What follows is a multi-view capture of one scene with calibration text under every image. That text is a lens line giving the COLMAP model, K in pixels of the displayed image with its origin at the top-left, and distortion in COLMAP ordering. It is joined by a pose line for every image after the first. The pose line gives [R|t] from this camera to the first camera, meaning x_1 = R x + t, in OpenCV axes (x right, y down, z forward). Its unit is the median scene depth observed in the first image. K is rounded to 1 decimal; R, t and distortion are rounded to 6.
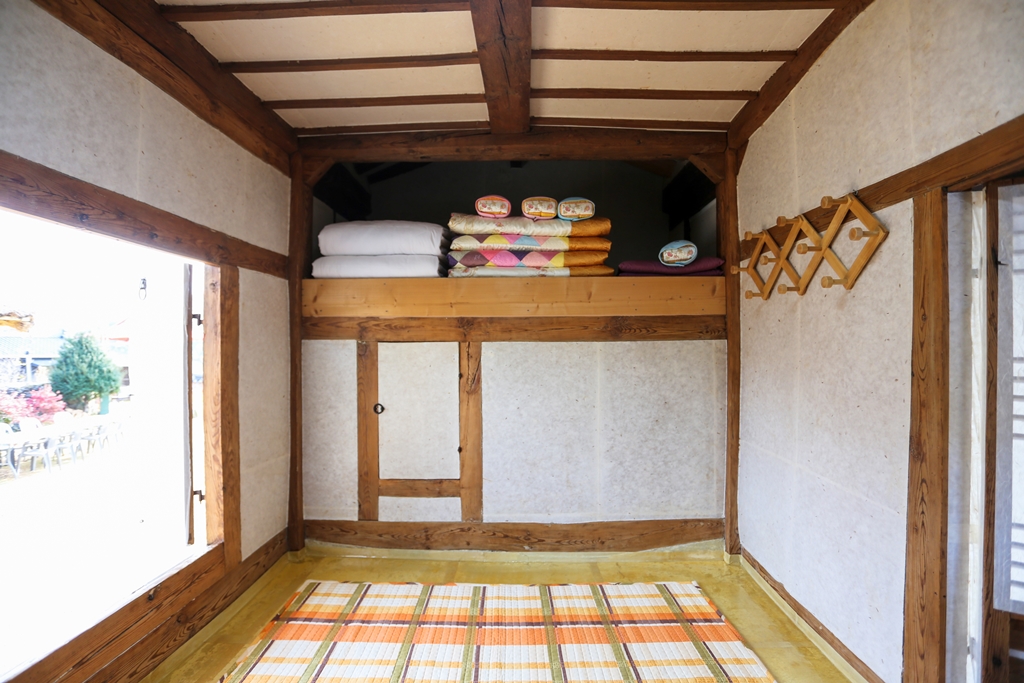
lens RADIAL K [[502.6, 0, 512.0], [0, 502.6, 341.5], [0, 0, 1]] dist [-0.071098, 0.029257]
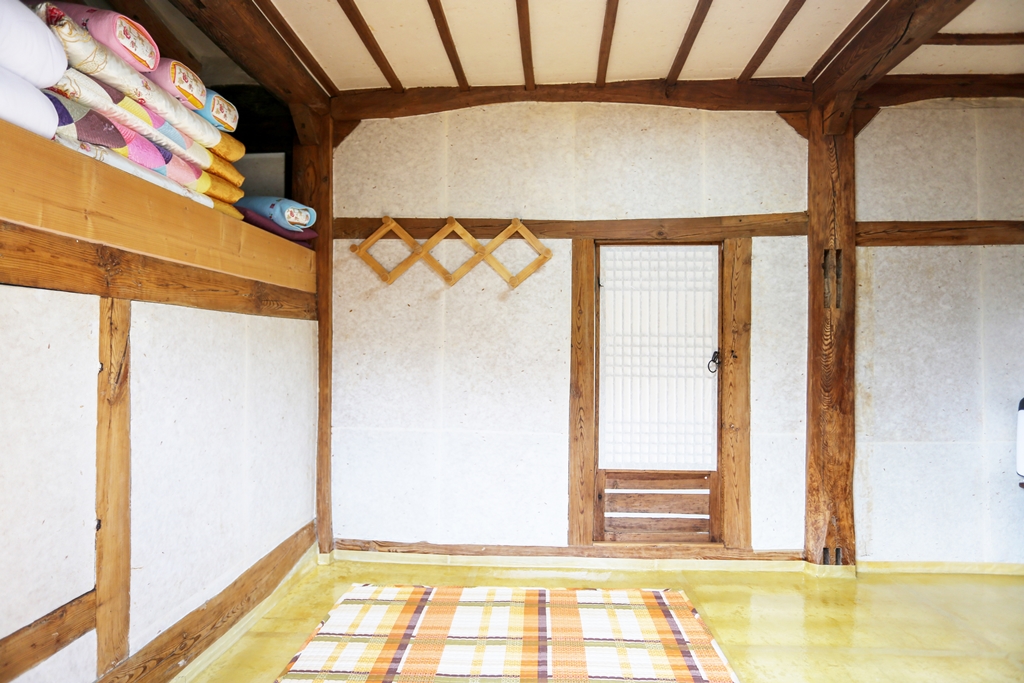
lens RADIAL K [[609.3, 0, 512.0], [0, 609.3, 341.5], [0, 0, 1]] dist [-0.071627, 0.053063]
pose [[0.034803, 0.018966, 0.999214, -0.798148], [-0.012363, 0.999752, -0.018546, 0.060125], [-0.999318, -0.011707, 0.035029, 0.725163]]
